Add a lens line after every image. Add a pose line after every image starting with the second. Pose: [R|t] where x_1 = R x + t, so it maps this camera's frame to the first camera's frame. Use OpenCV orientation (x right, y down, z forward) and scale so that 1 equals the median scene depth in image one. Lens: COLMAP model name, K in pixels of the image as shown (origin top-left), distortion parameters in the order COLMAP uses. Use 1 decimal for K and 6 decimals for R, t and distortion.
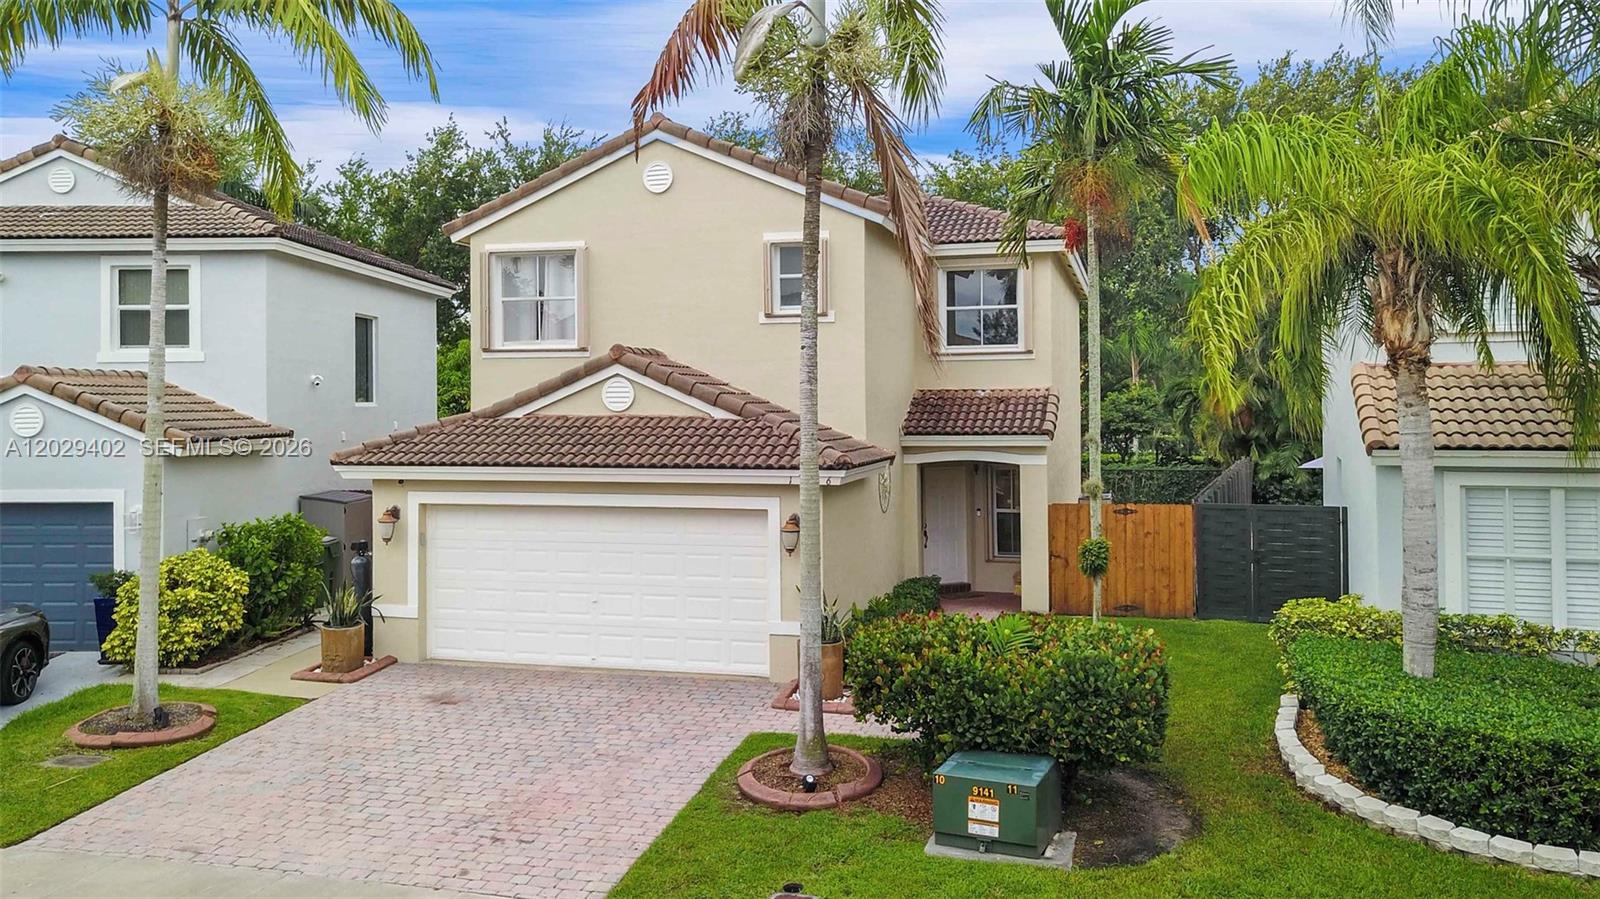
lens RADIAL K [[1281.2, 0, 776.3], [0, 1281.2, 447.9], [0, 0, 1]] dist [0.002968, 0.005251]
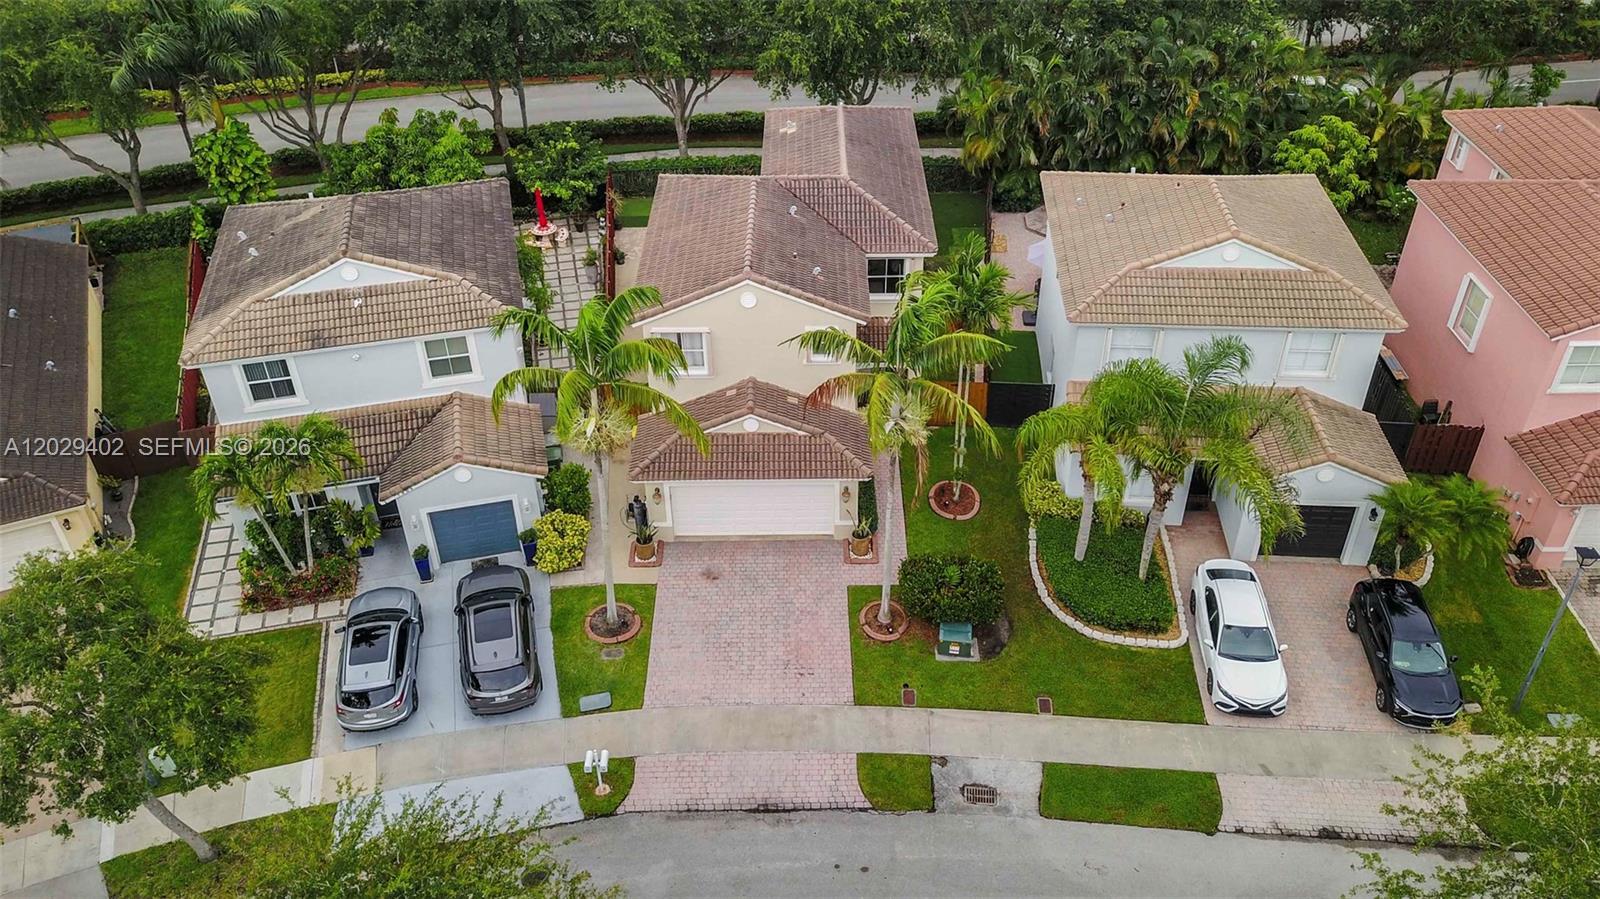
lens RADIAL K [[1233.6, 0, 800.0], [0, 1233.6, 449.5], [0, 0, 1]] dist [0.013714, 0.013887]
pose [[0.962127, -0.171909, 0.211565, -0.612009], [0.019388, 0.817279, 0.575916, -1.499321], [-0.271912, -0.550003, 0.789659, -0.851538]]
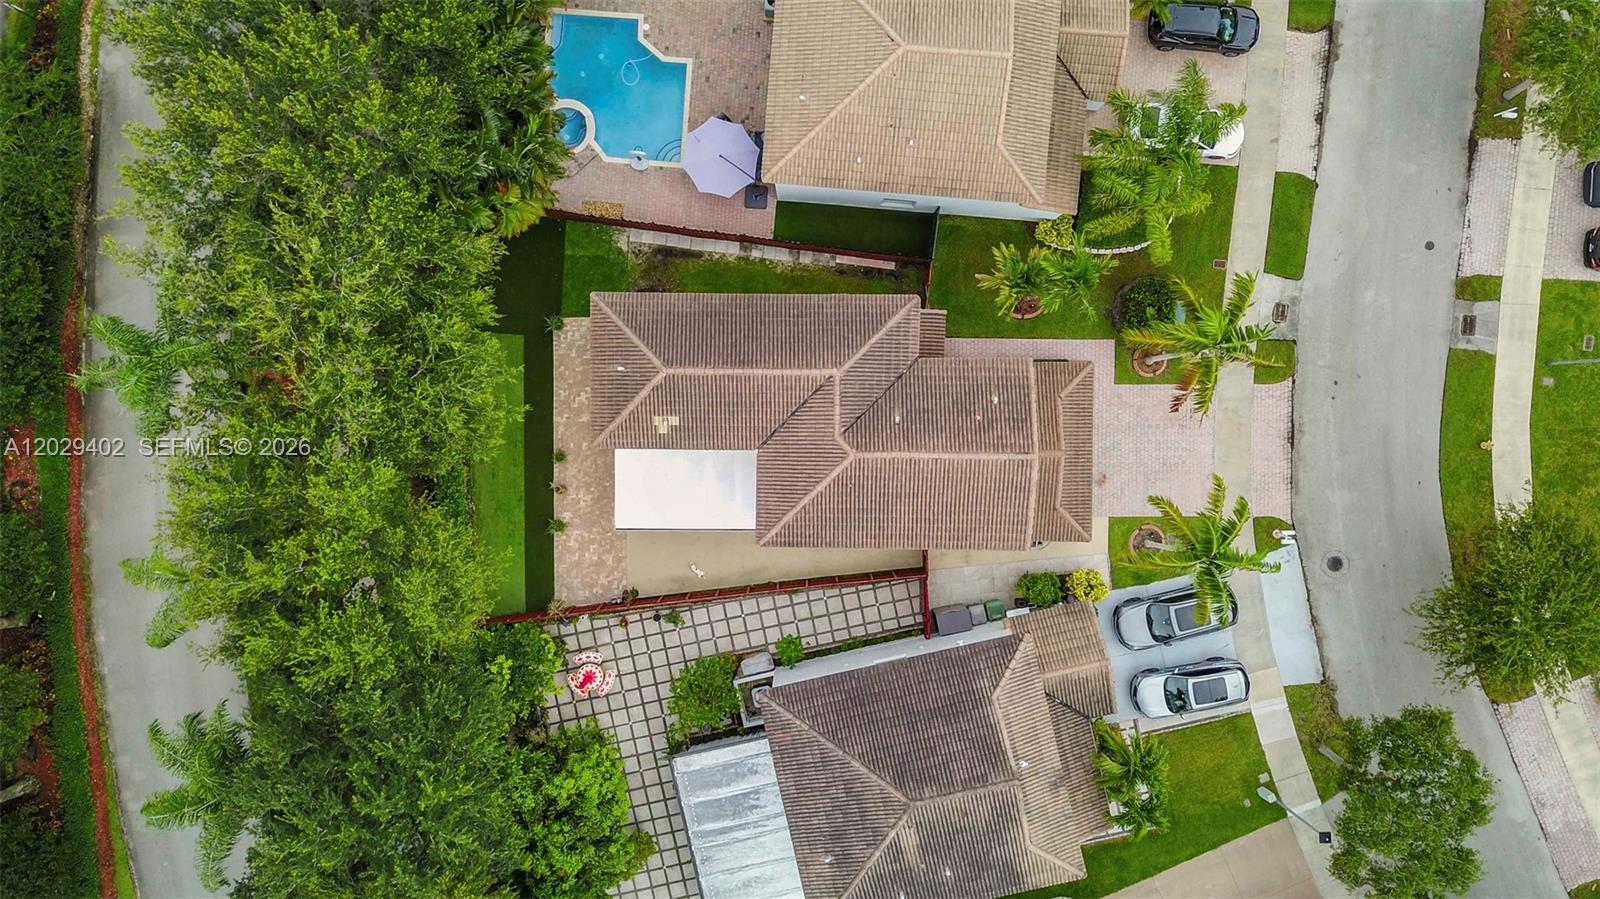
lens RADIAL K [[1233.6, 0, 800.0], [0, 1233.6, 449.5], [0, 0, 1]] dist [0.013714, 0.013887]
pose [[-0.266408, -0.963554, -0.024294, 0.135140], [0.035624, -0.035030, 0.998751, -3.534790], [-0.963202, 0.265210, 0.043658, 1.808834]]
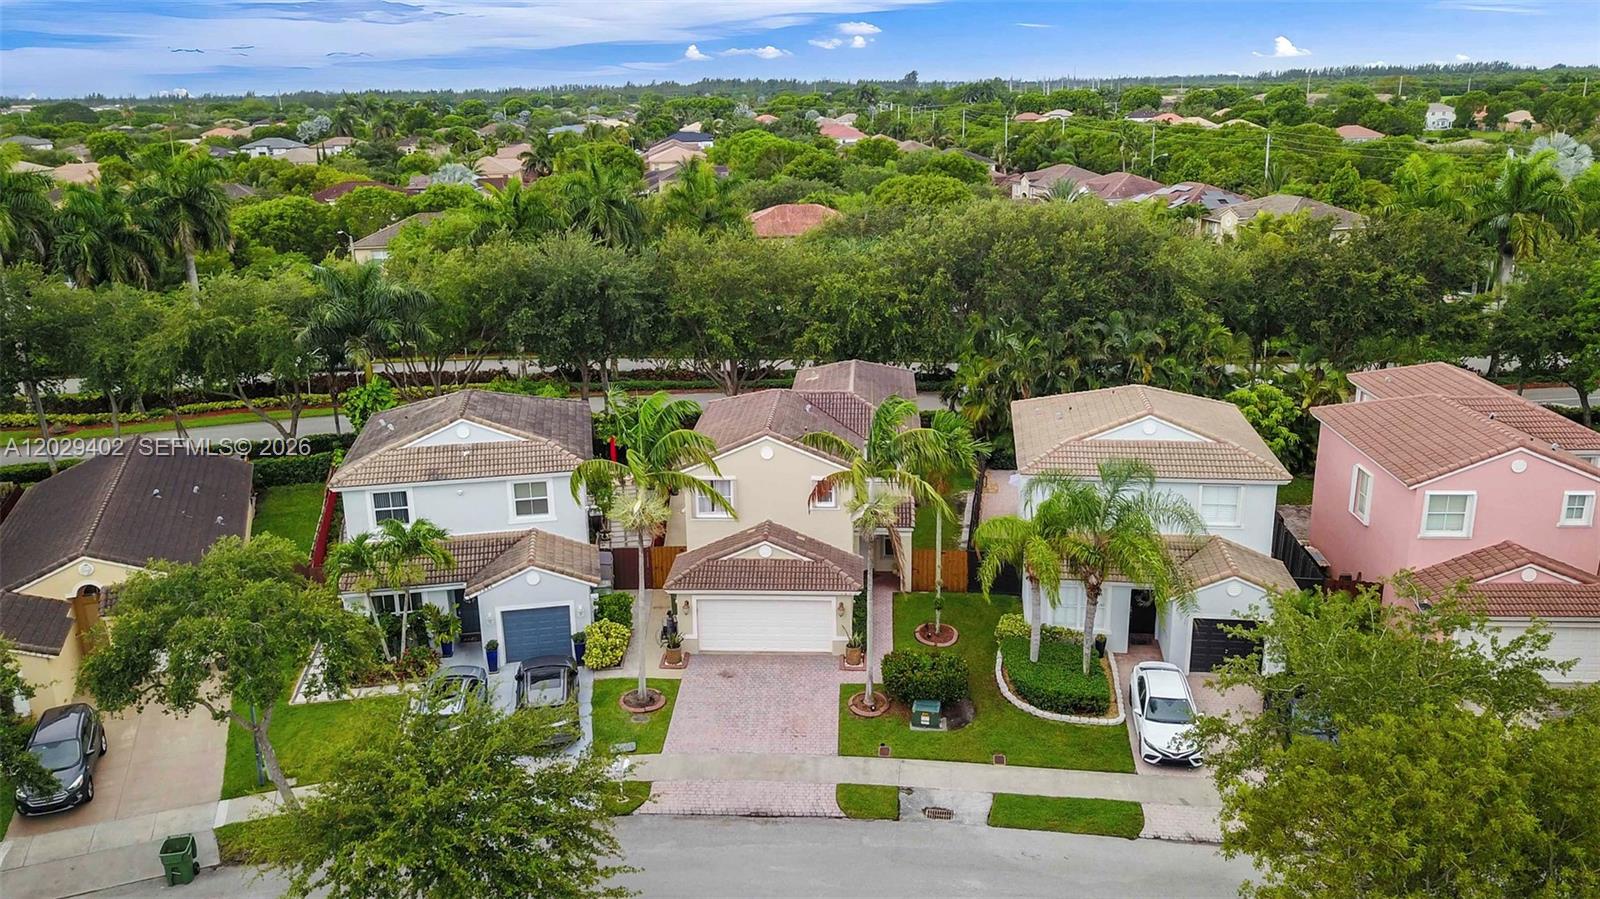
lens RADIAL K [[1233.6, 0, 800.0], [0, 1233.6, 449.5], [0, 0, 1]] dist [0.013714, 0.013887]
pose [[0.976439, -0.075803, 0.202044, -0.695264], [0.020273, 0.964356, 0.263832, -1.153636], [-0.214841, -0.253520, 0.943171, -1.730957]]
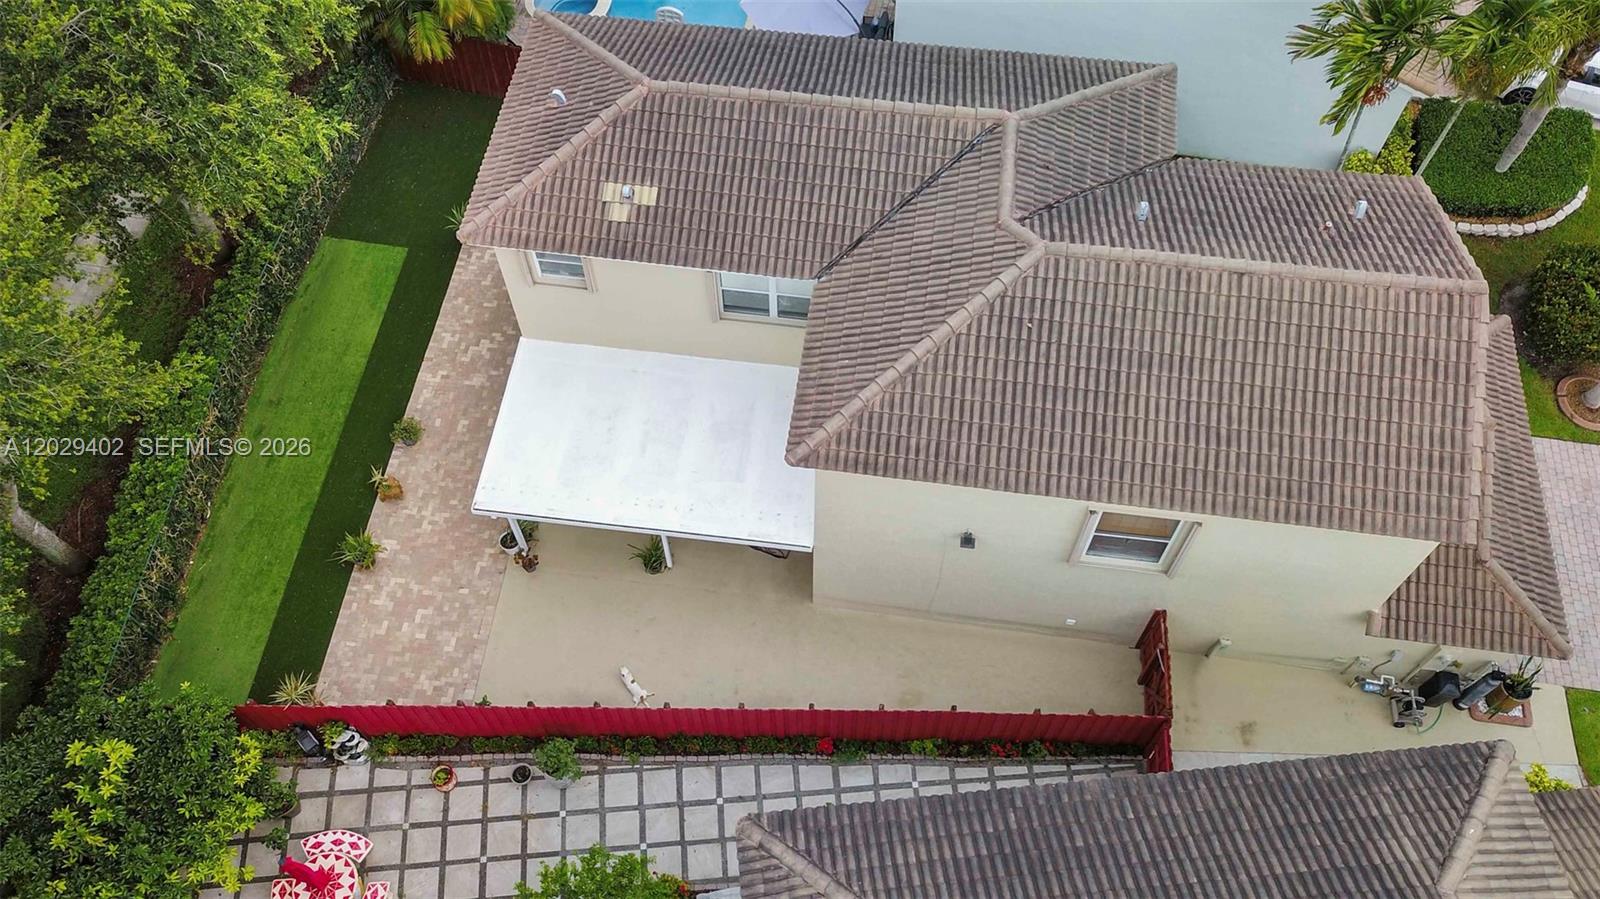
lens RADIAL K [[1281.2, 0, 776.3], [0, 1281.2, 447.9], [0, 0, 1]] dist [0.002968, 0.005251]
pose [[-0.137056, -0.851989, 0.505301, -0.853375], [0.046396, 0.504034, 0.862437, -1.484425], [-0.989476, 0.141646, -0.029552, 2.182647]]
